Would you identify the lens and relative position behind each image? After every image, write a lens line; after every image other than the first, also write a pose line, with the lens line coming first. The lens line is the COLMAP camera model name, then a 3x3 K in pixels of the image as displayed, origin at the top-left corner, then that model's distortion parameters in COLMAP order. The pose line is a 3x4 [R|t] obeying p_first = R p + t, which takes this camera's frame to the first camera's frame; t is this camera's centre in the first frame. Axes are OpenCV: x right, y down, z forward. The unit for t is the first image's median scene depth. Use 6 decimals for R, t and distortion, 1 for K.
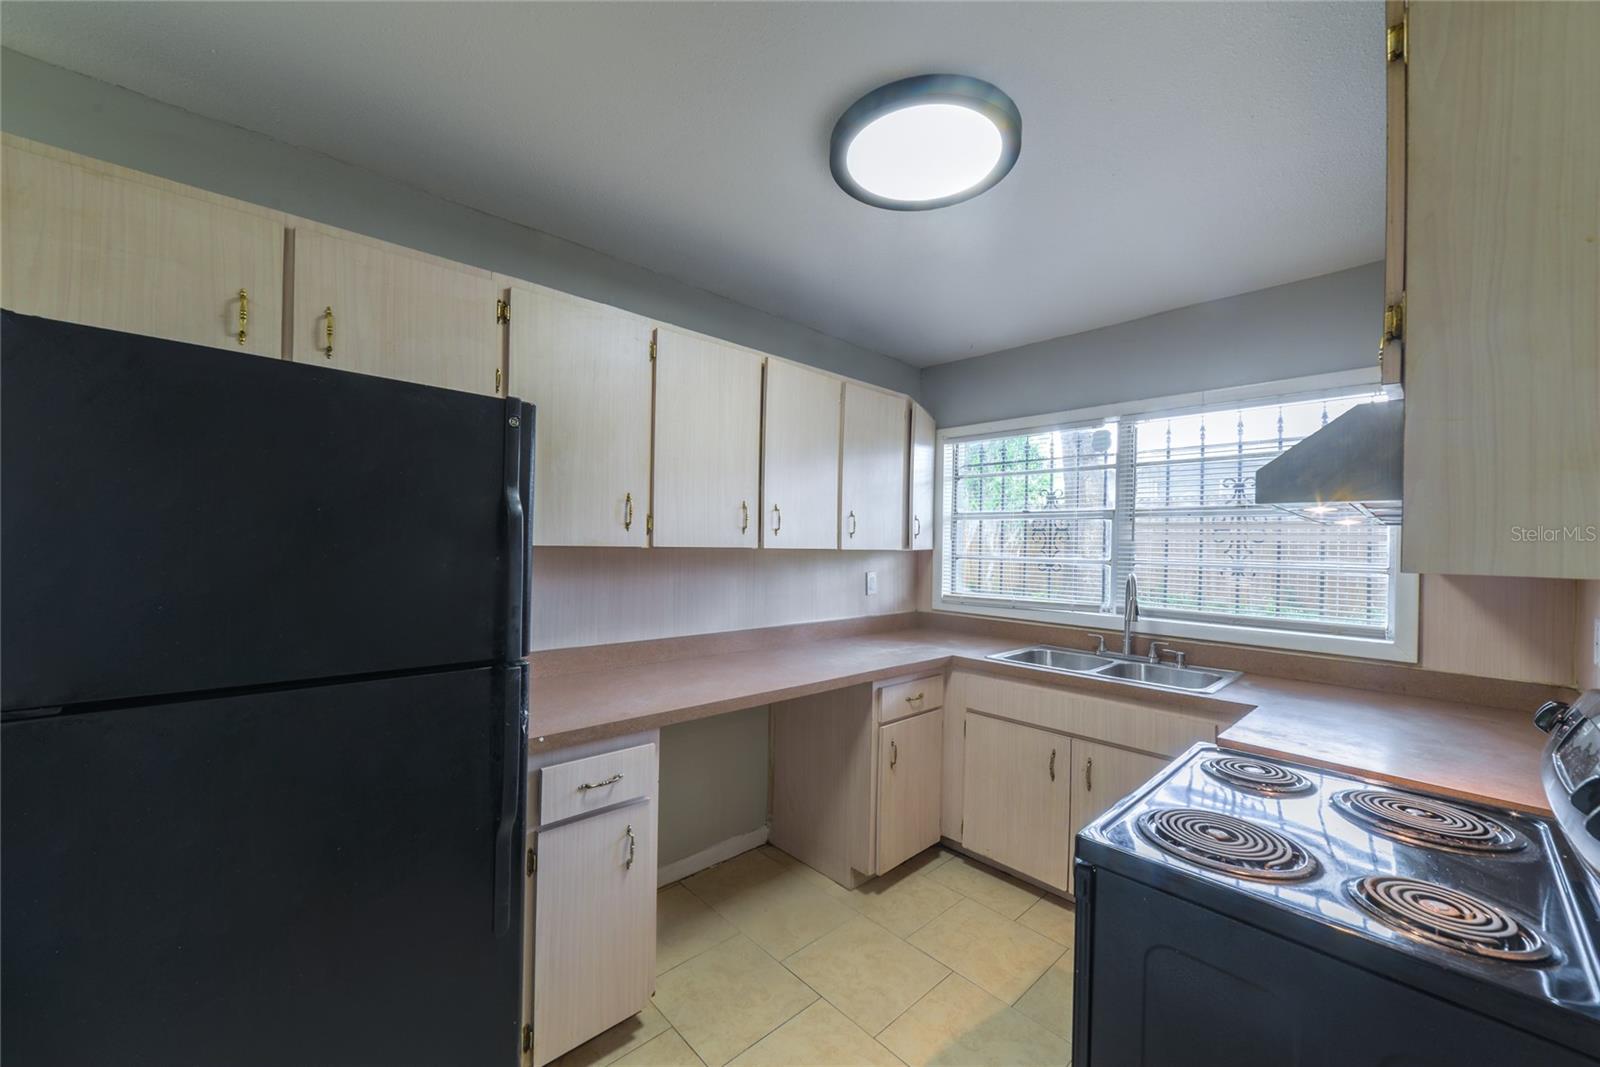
lens RADIAL K [[603.7, 0, 782.0], [0, 603.7, 537.4], [0, 0, 1]] dist [-0.004333, 0.000041]
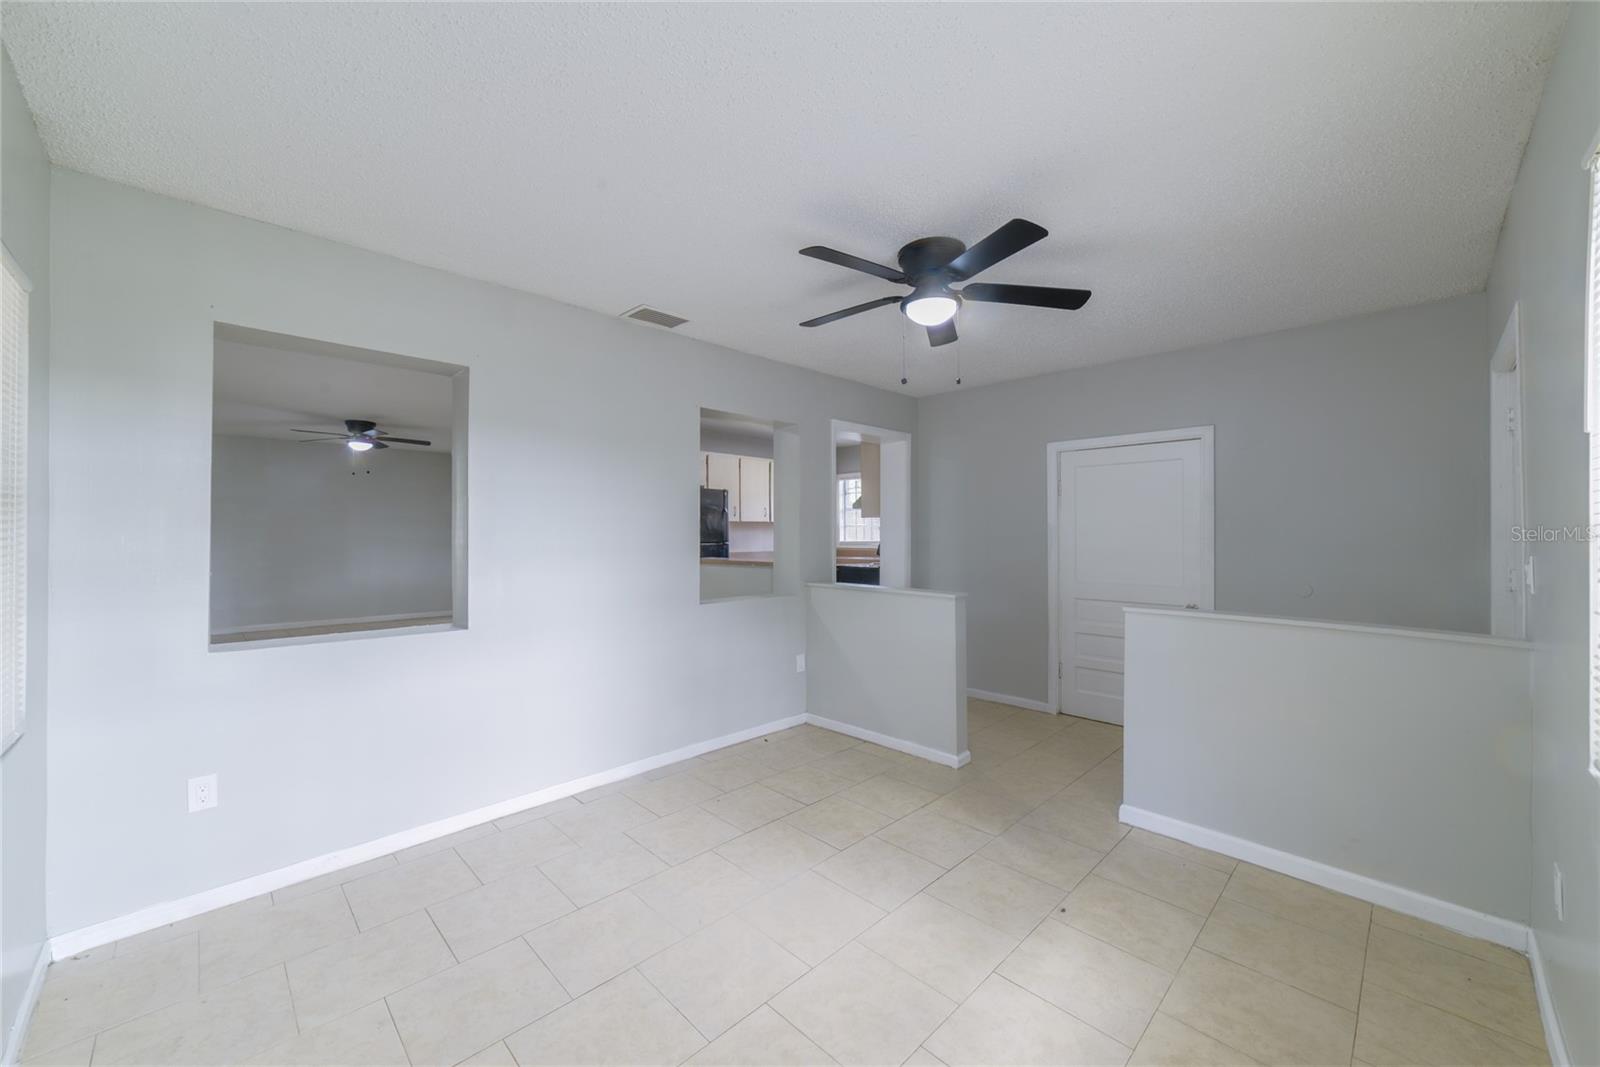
lens RADIAL K [[603.7, 0, 782.0], [0, 603.7, 537.4], [0, 0, 1]] dist [-0.004333, 0.000041]
pose [[0.998855, -0.026506, 0.039826, -0.144784], [0.026069, 0.999594, 0.011458, 0.088300], [-0.040113, -0.010406, 0.999141, -2.952762]]
